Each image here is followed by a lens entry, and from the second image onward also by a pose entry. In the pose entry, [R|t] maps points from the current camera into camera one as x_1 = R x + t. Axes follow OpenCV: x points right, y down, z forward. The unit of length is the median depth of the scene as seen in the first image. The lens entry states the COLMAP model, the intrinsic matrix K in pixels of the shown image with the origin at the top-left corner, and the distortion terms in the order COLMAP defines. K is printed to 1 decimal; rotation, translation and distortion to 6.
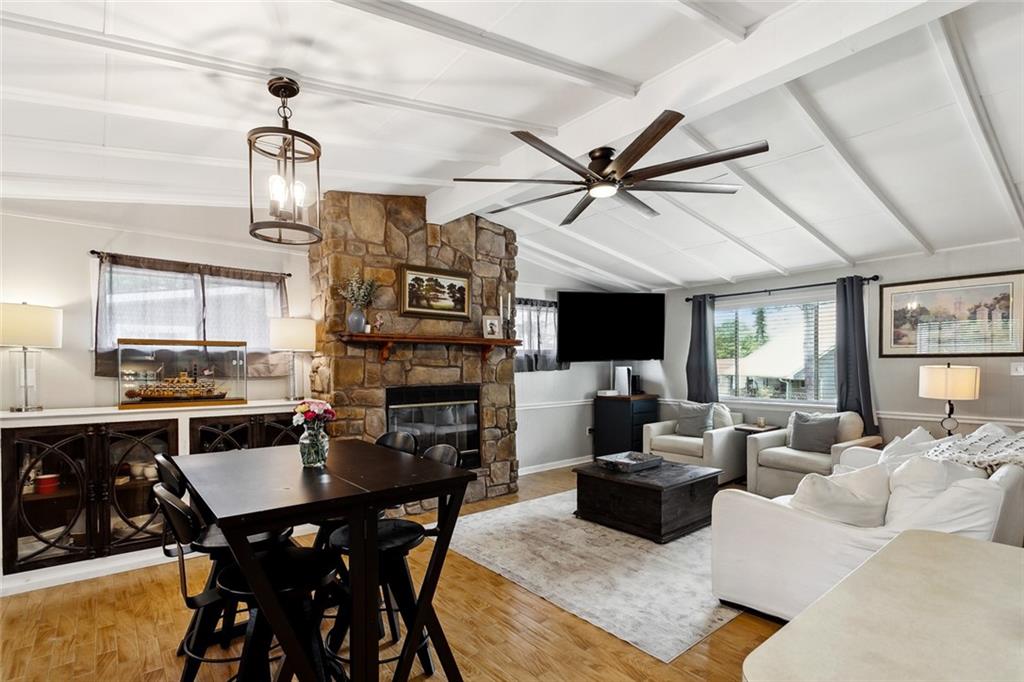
lens RADIAL K [[496.5, 0, 512.7], [0, 496.5, 377.5], [0, 0, 1]] dist [0.000118, 0.000165]
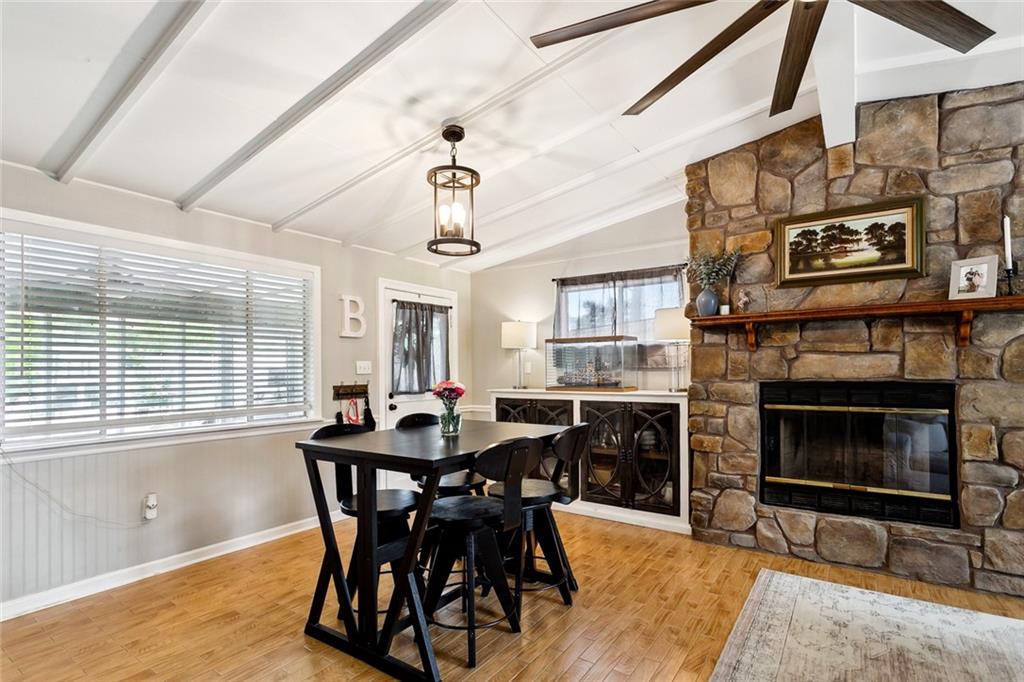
lens RADIAL K [[495.2, 0, 512.8], [0, 495.2, 366.7], [0, 0, 1]] dist [-0.000934, -0.000165]
pose [[0.267435, -0.007283, -0.963548, 0.392323], [-0.015109, 0.999817, -0.011750, 0.011776], [0.963457, 0.017700, 0.267276, 0.404814]]
